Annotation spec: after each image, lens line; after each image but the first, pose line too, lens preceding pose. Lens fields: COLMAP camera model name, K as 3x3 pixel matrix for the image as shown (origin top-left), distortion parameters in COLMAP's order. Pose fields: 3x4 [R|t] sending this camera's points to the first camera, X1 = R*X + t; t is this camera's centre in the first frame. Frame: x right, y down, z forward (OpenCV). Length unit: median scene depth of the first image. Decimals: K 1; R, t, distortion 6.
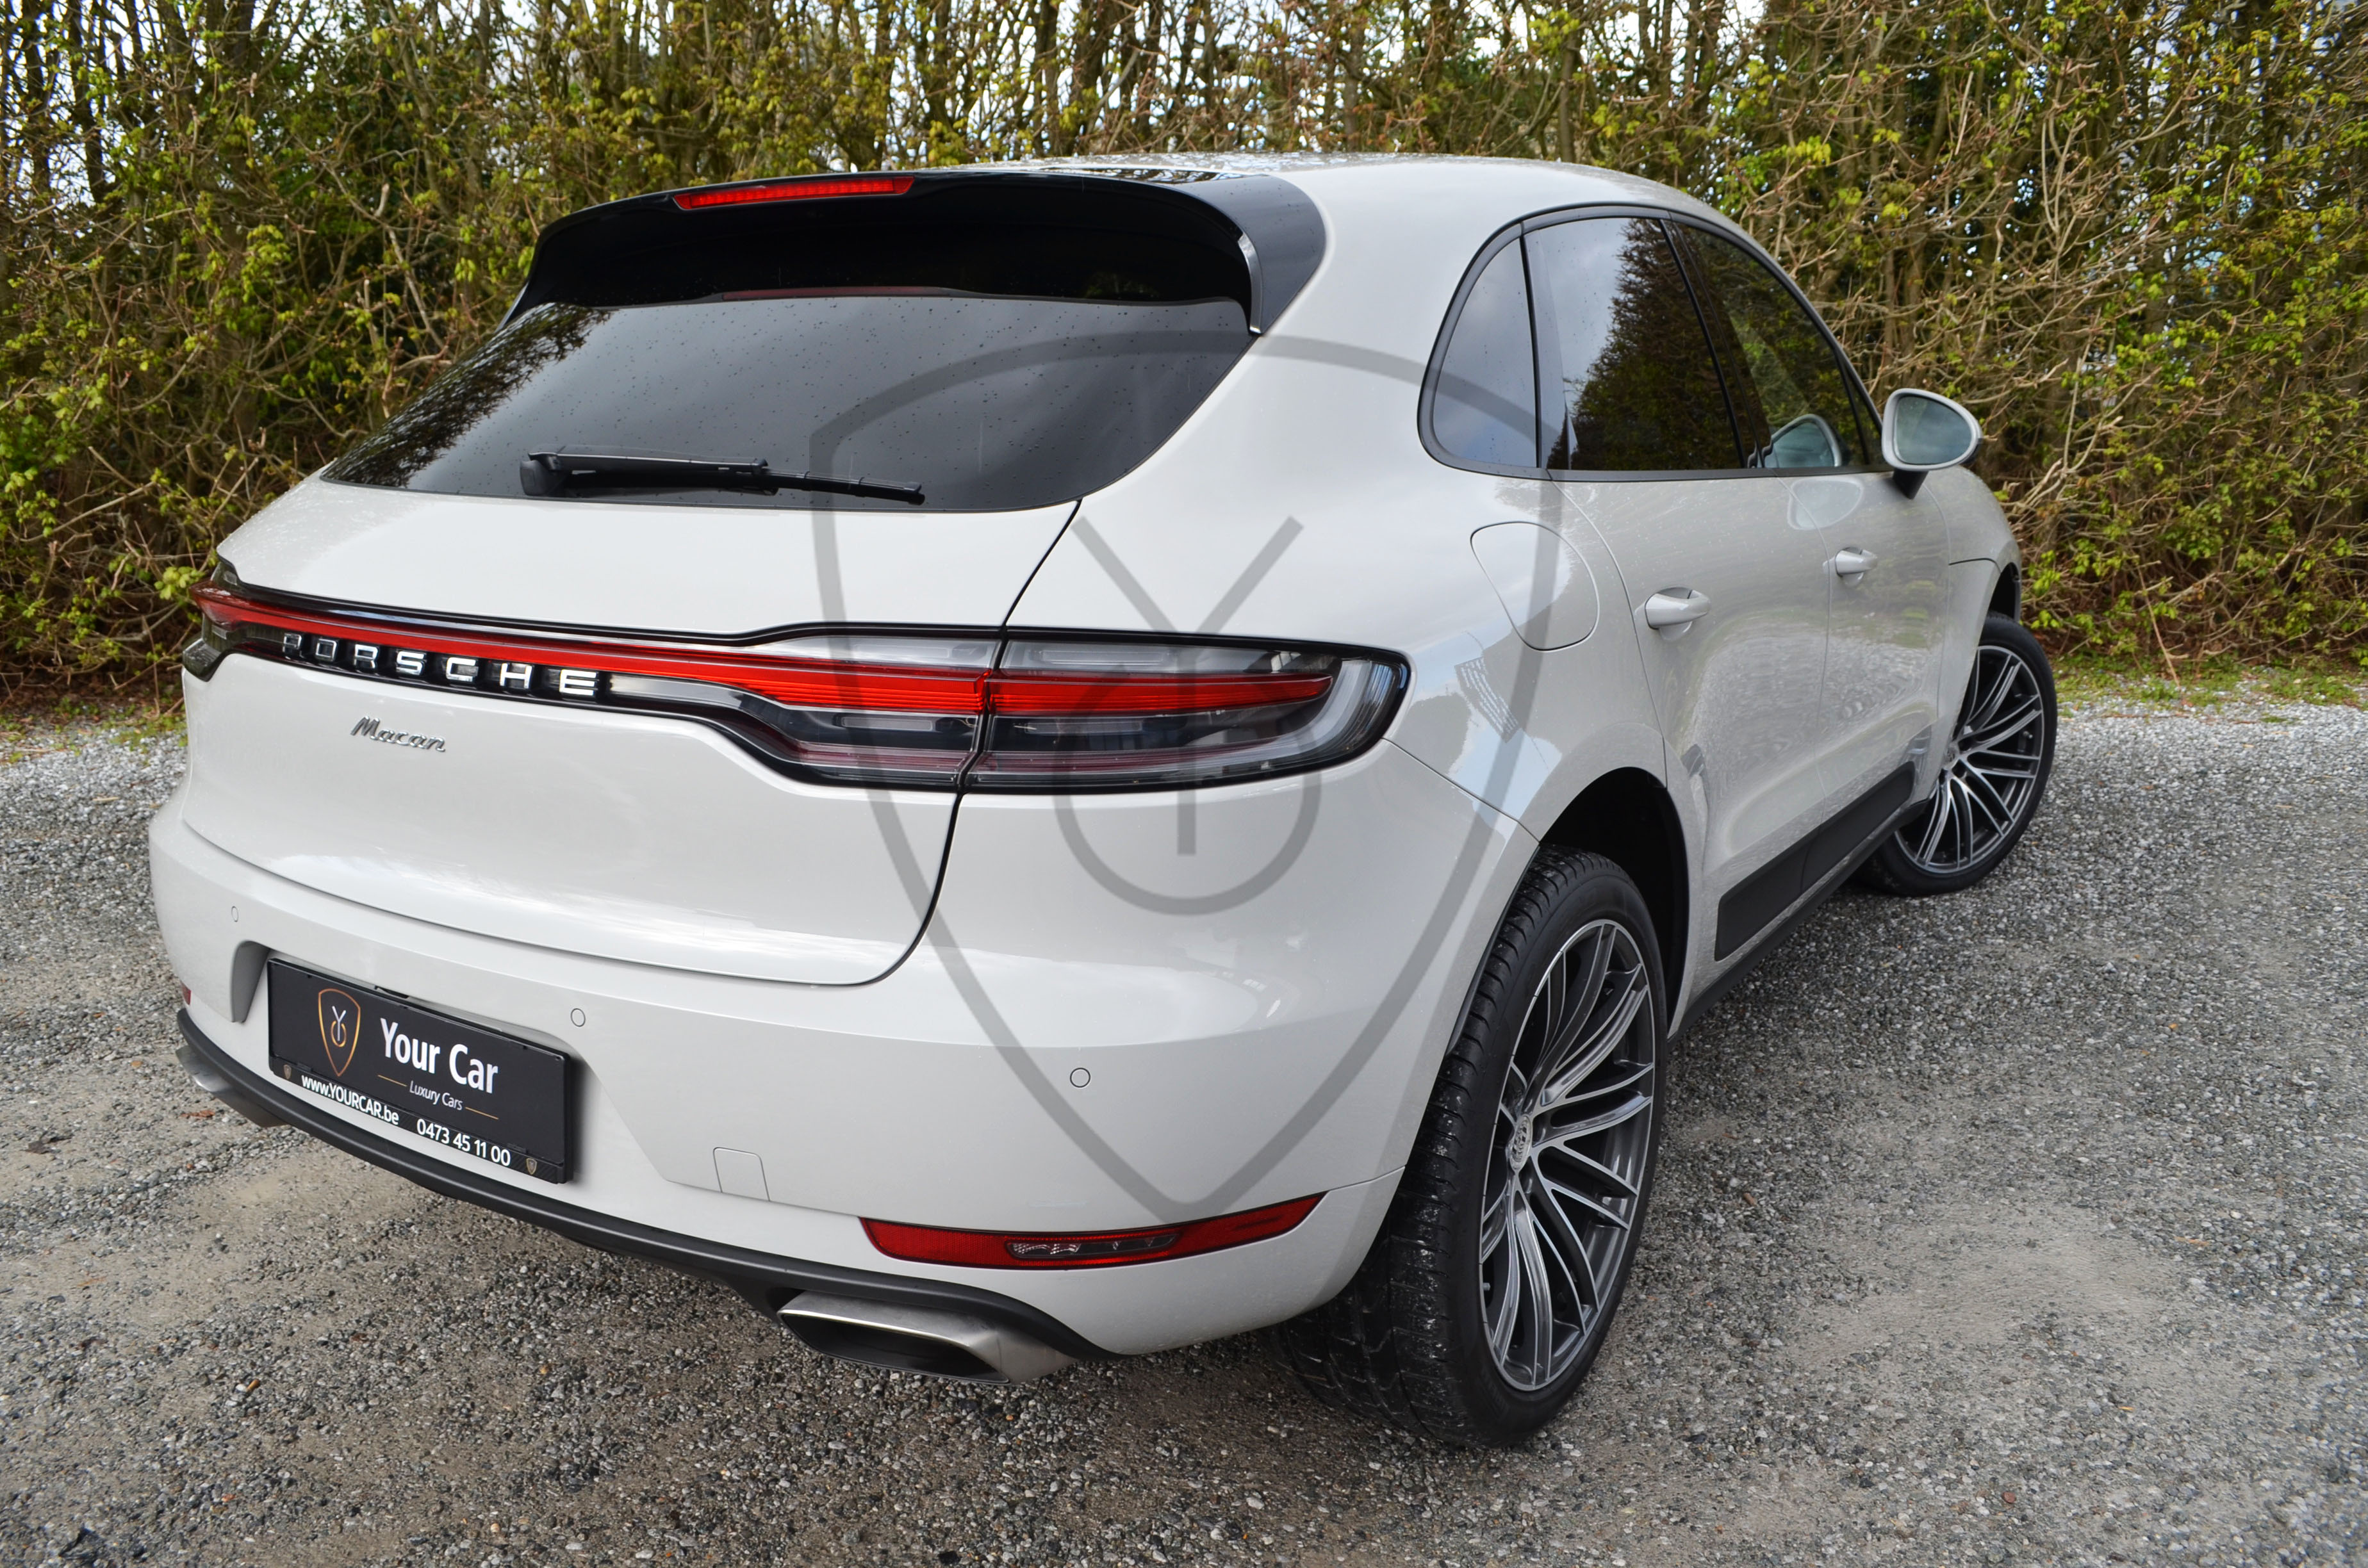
lens RADIAL K [[1821.7, 0, 1177.2], [0, 1821.7, 799.4], [0, 0, 1]] dist [-0.078252, 0.006655]
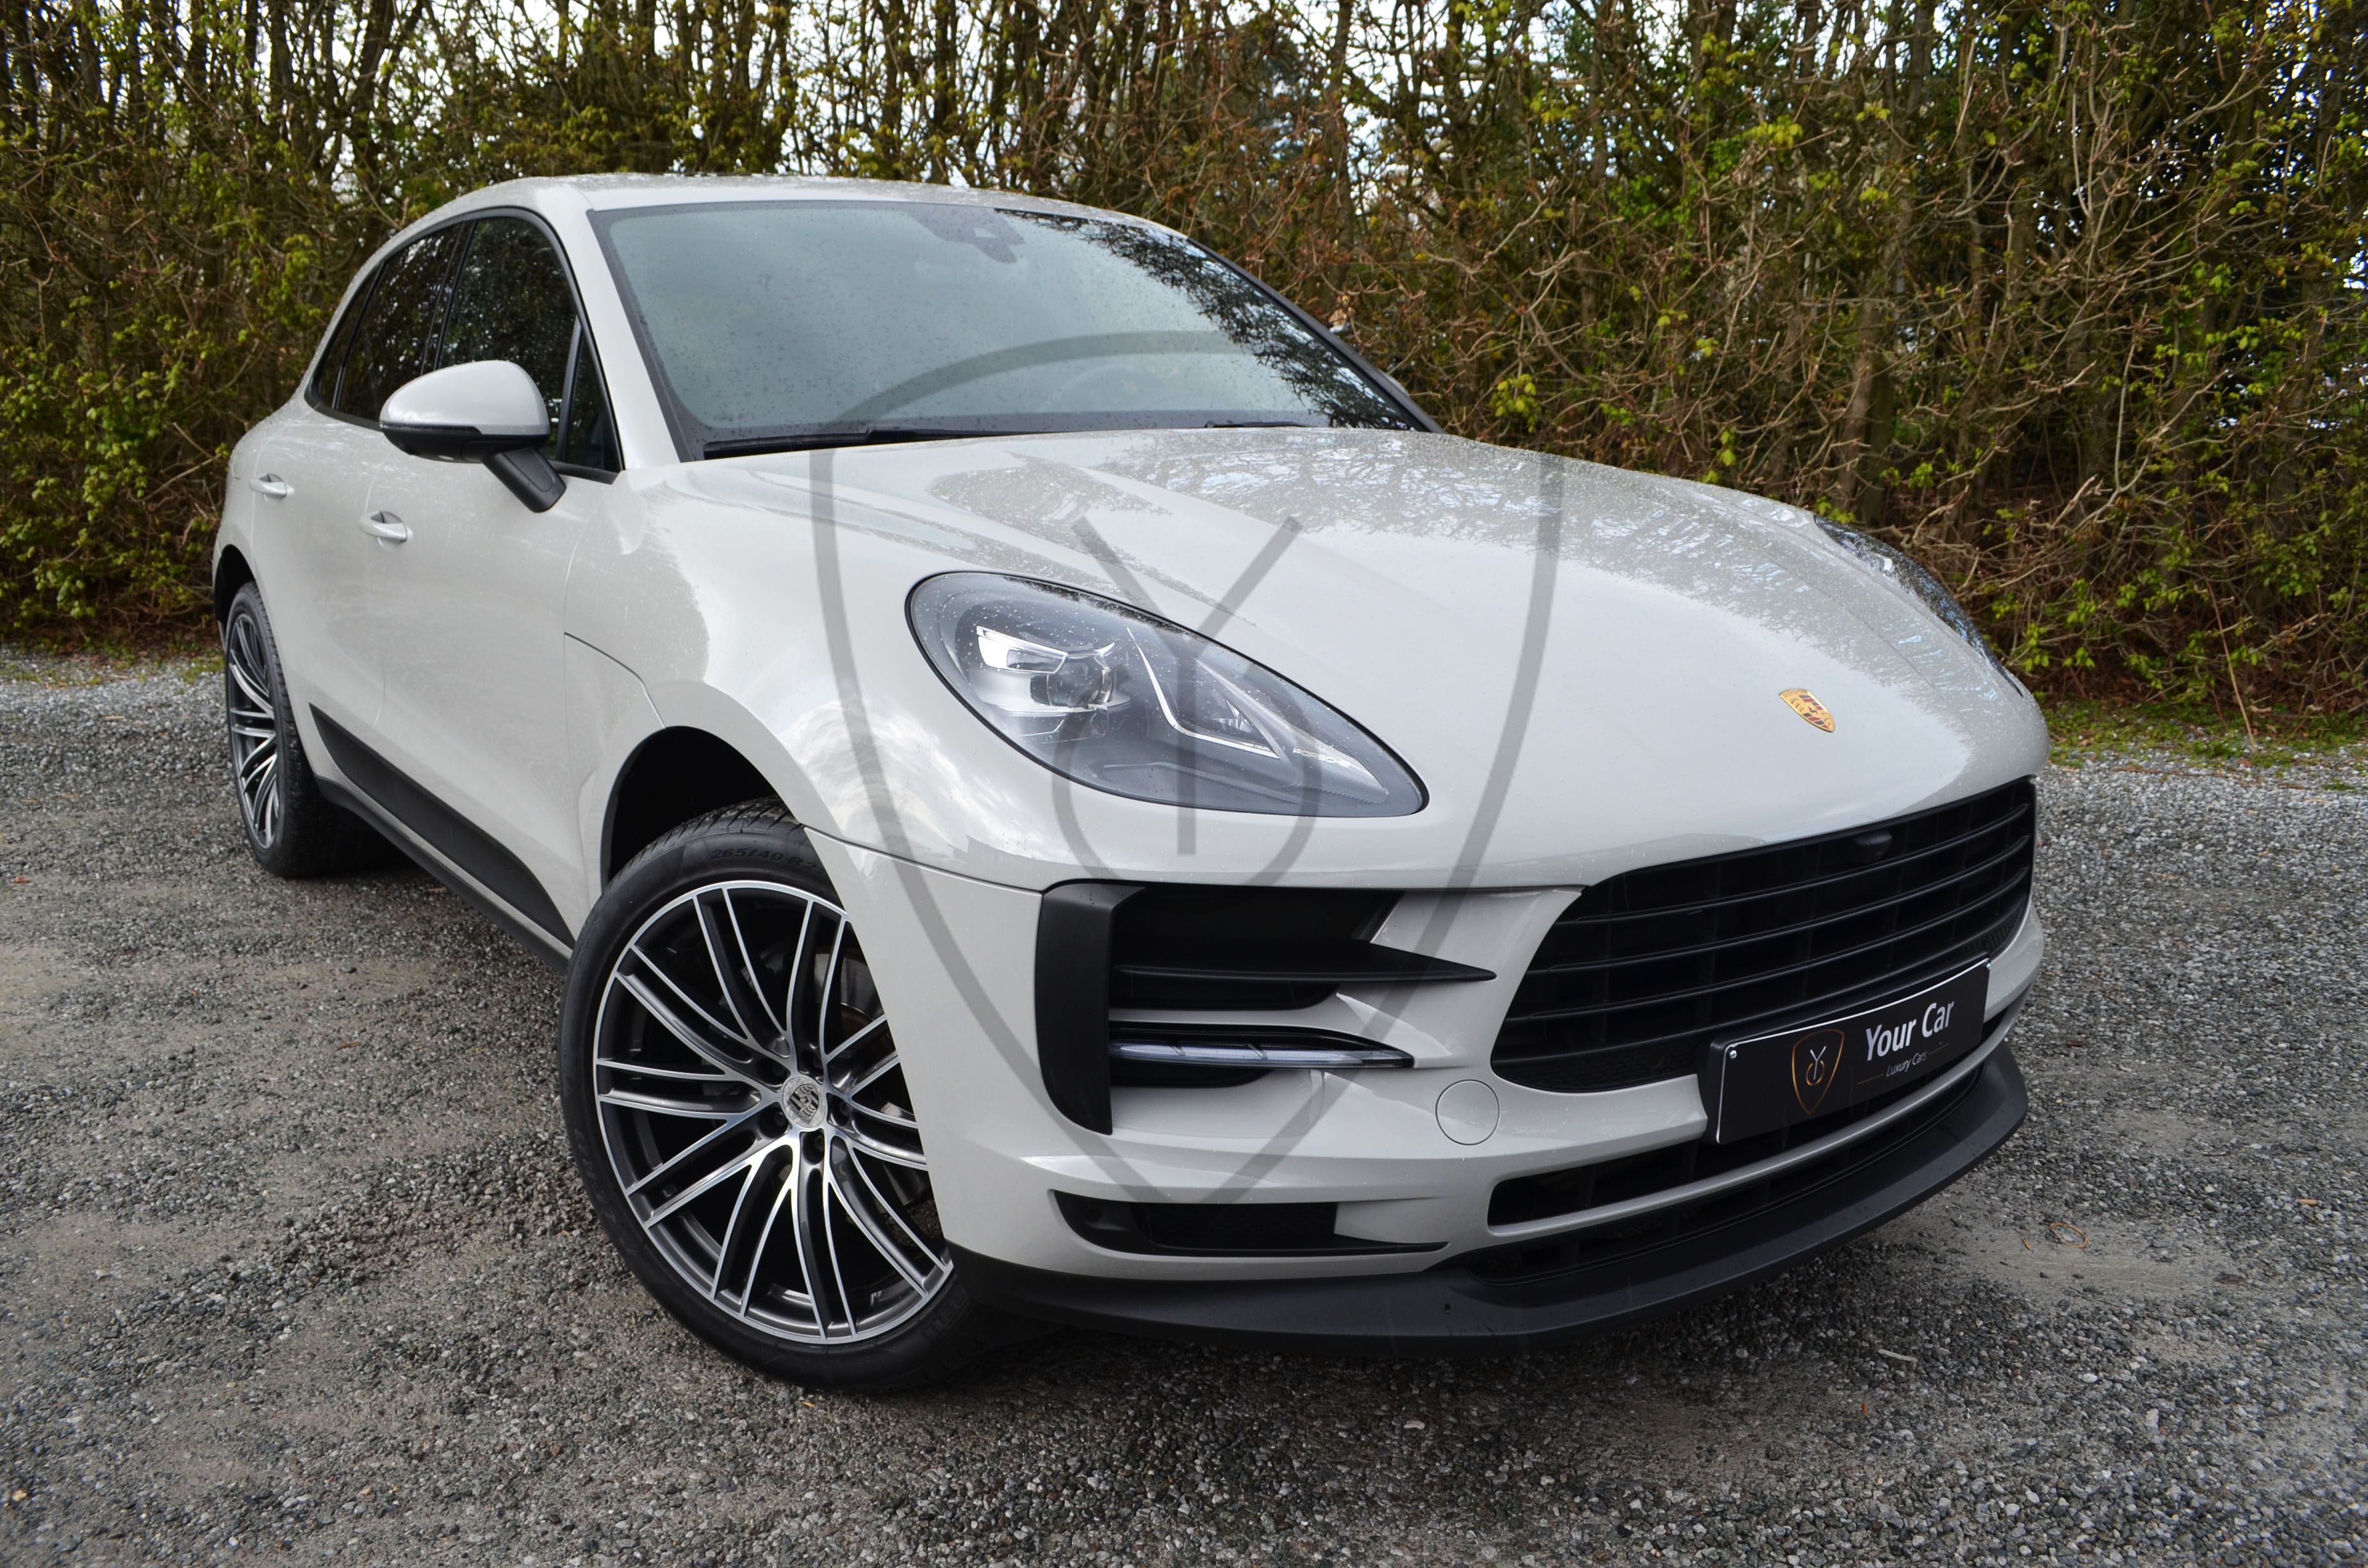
lens RADIAL K [[1821.7, 0, 1177.2], [0, 1821.7, 799.4], [0, 0, 1]] dist [-0.078252, 0.006655]
pose [[0.959521, 0.071484, -0.272415, 0.390462], [-0.073961, 0.997260, 0.001179, 0.001050], [0.271753, 0.019017, 0.962179, 0.045554]]
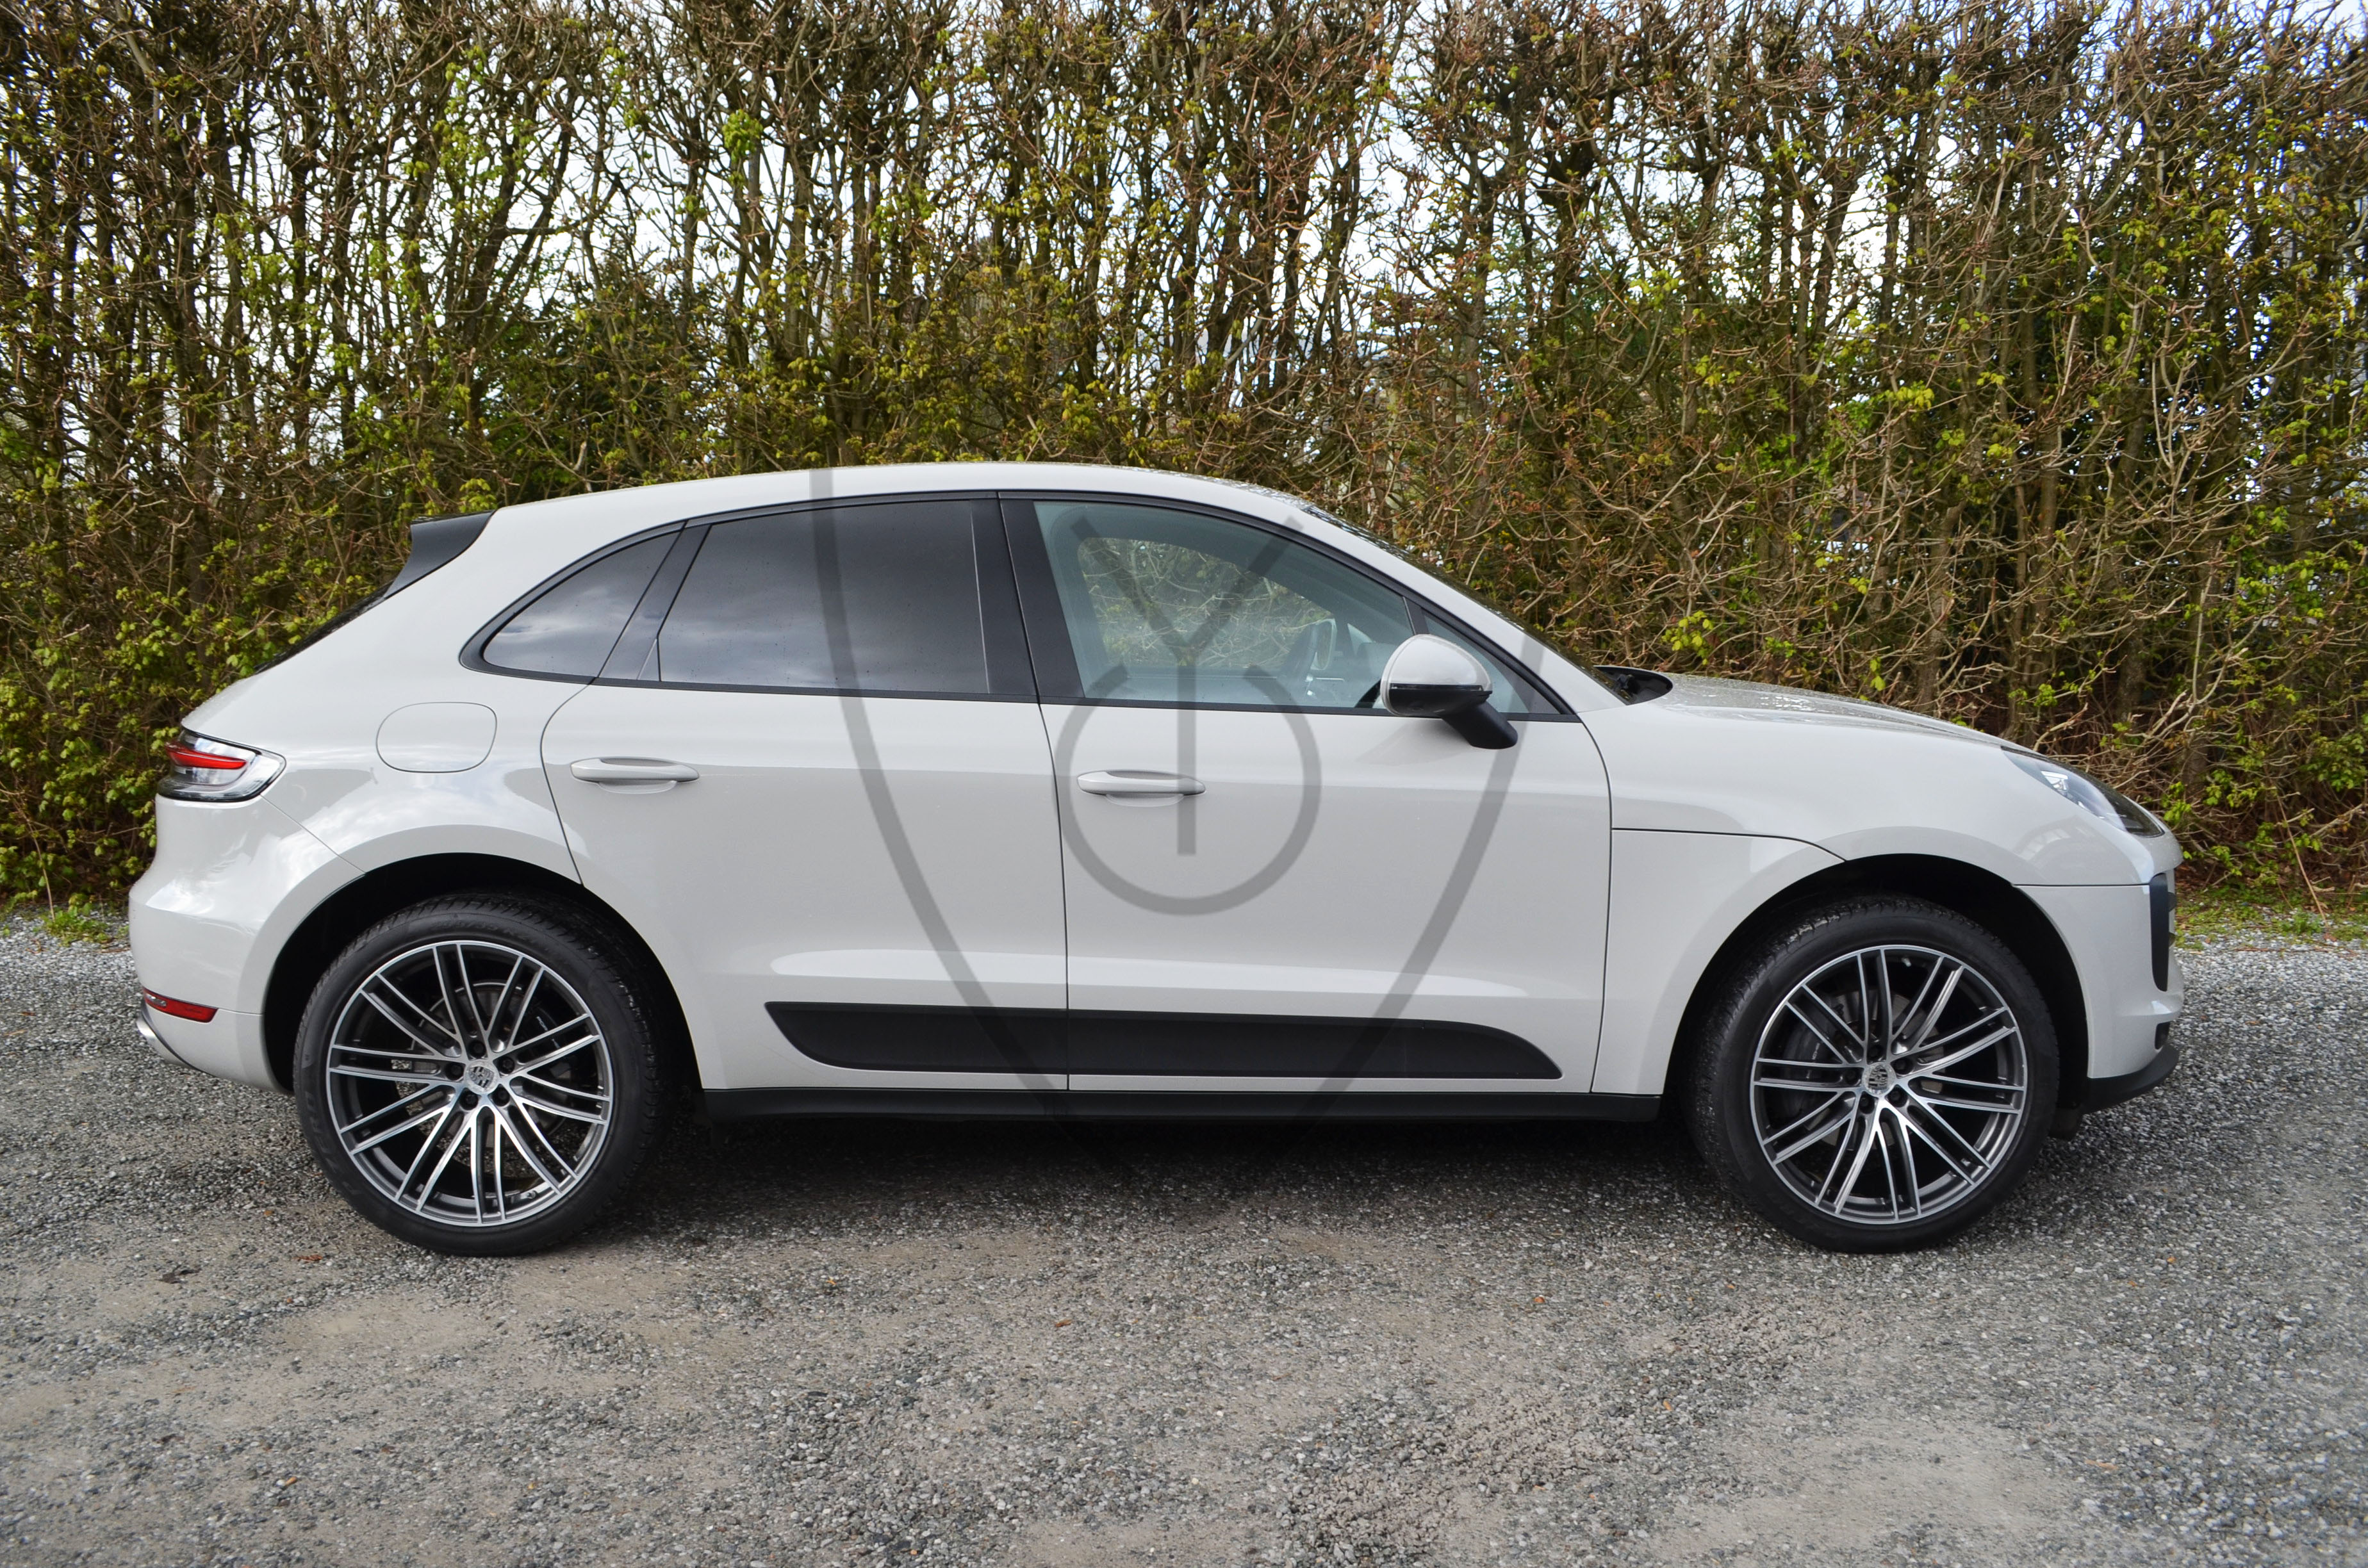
lens RADIAL K [[1821.7, 0, 1177.2], [0, 1821.7, 799.4], [0, 0, 1]] dist [-0.078252, 0.006655]
pose [[0.991780, 0.012171, -0.127378, 0.079540], [-0.027223, 0.992746, -0.117107, 0.001571], [0.125029, 0.119612, 0.984917, -0.051829]]
